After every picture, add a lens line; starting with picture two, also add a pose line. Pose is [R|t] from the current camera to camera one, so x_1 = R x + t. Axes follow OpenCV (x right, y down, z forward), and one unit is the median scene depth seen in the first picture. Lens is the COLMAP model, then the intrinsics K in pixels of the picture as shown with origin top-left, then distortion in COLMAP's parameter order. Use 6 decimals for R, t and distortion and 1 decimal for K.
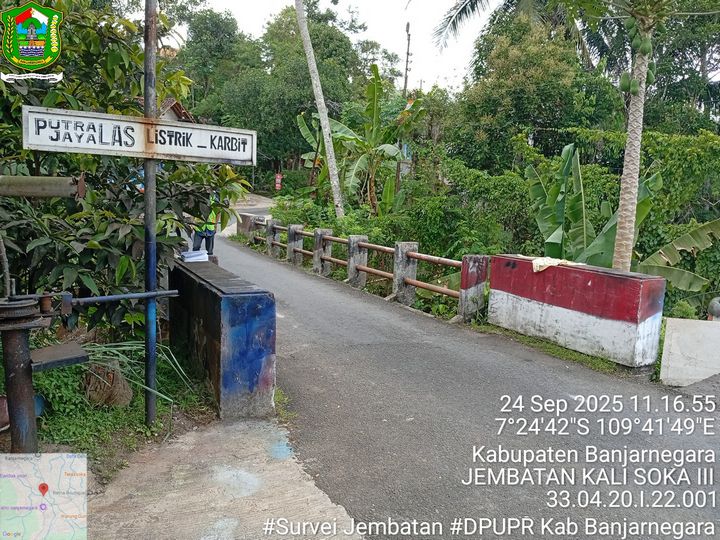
lens RADIAL K [[549.5, 0, 359.8], [0, 549.5, 267.6], [0, 0, 1]] dist [0.075309, -0.162984]
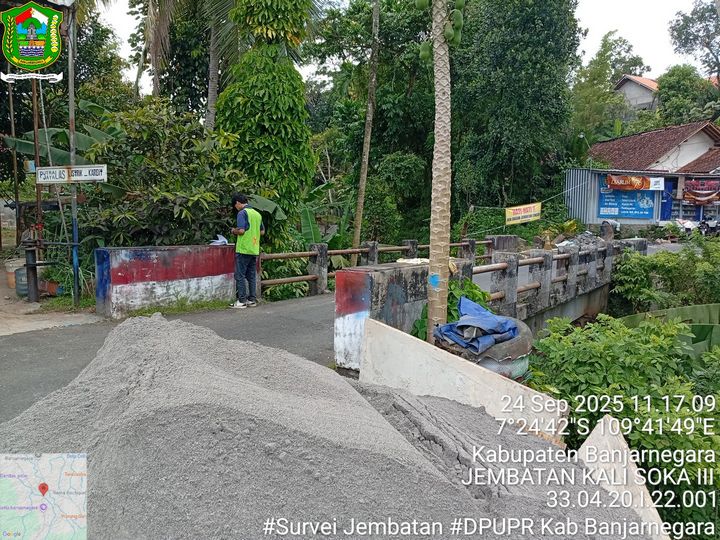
lens RADIAL K [[549.5, 0, 360.8], [0, 549.5, 276.8], [0, 0, 1]] dist [0.075309, -0.162984]
pose [[0.478463, 0.059032, -0.876121, 2.023287], [-0.107675, 0.994153, 0.008182, 0.033132], [0.871481, 0.090421, 0.482022, 0.906737]]
